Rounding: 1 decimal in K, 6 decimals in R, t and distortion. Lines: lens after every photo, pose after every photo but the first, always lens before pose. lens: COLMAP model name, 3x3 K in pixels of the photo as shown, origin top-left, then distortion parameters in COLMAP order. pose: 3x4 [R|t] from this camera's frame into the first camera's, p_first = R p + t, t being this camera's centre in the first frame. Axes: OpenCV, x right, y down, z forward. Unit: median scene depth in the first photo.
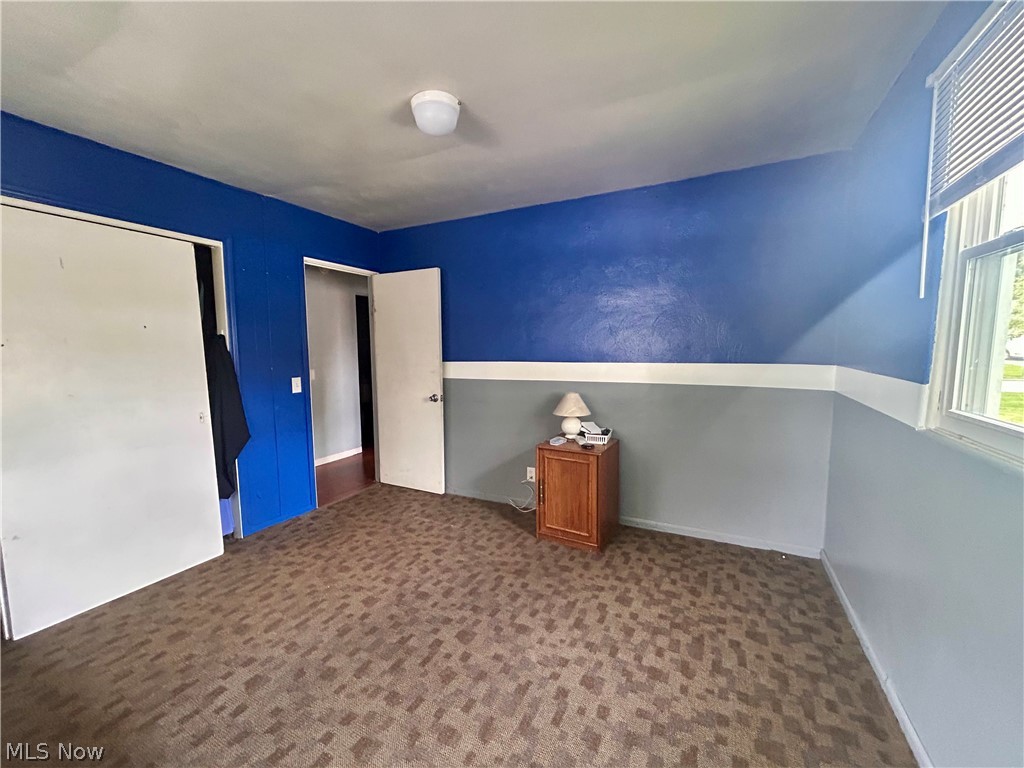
lens RADIAL K [[410.9, 0, 511.0], [0, 410.9, 386.3], [0, 0, 1]] dist [-0.002509, -0.000301]
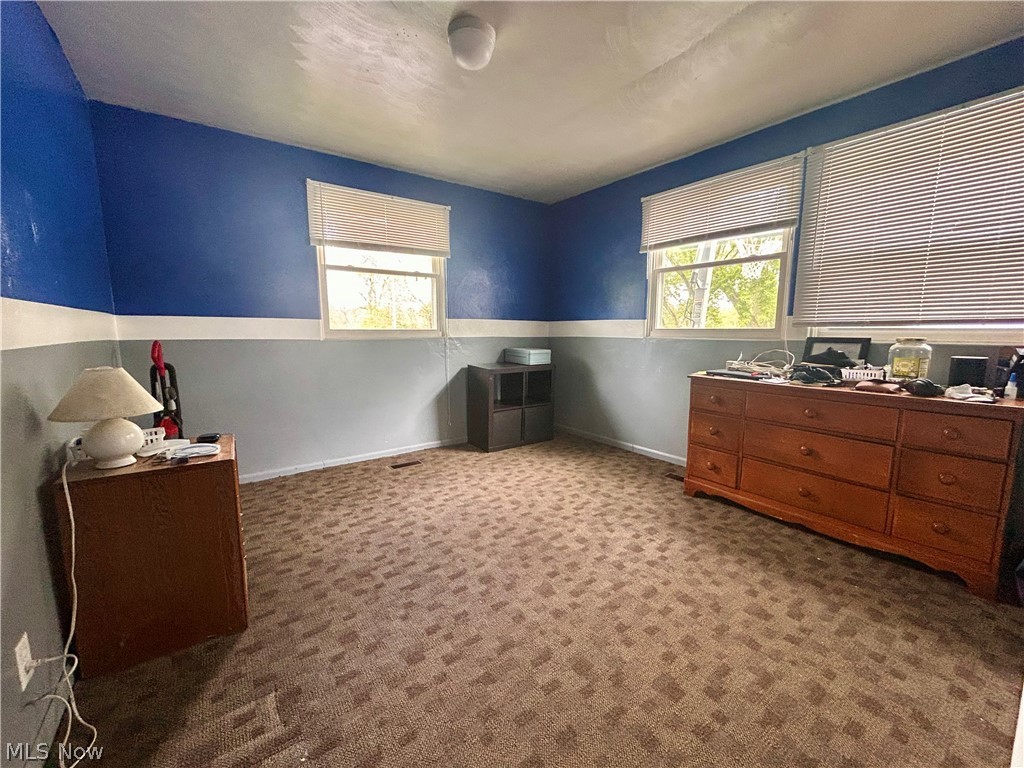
lens RADIAL K [[410.9, 0, 511.3], [0, 410.9, 386.1], [0, 0, 1]] dist [-0.002509, -0.000301]
pose [[-0.888692, -0.053073, 0.455423, -0.709153], [0.052777, 0.974835, 0.216591, -0.057799], [-0.455457, 0.216518, -0.863527, 1.844341]]
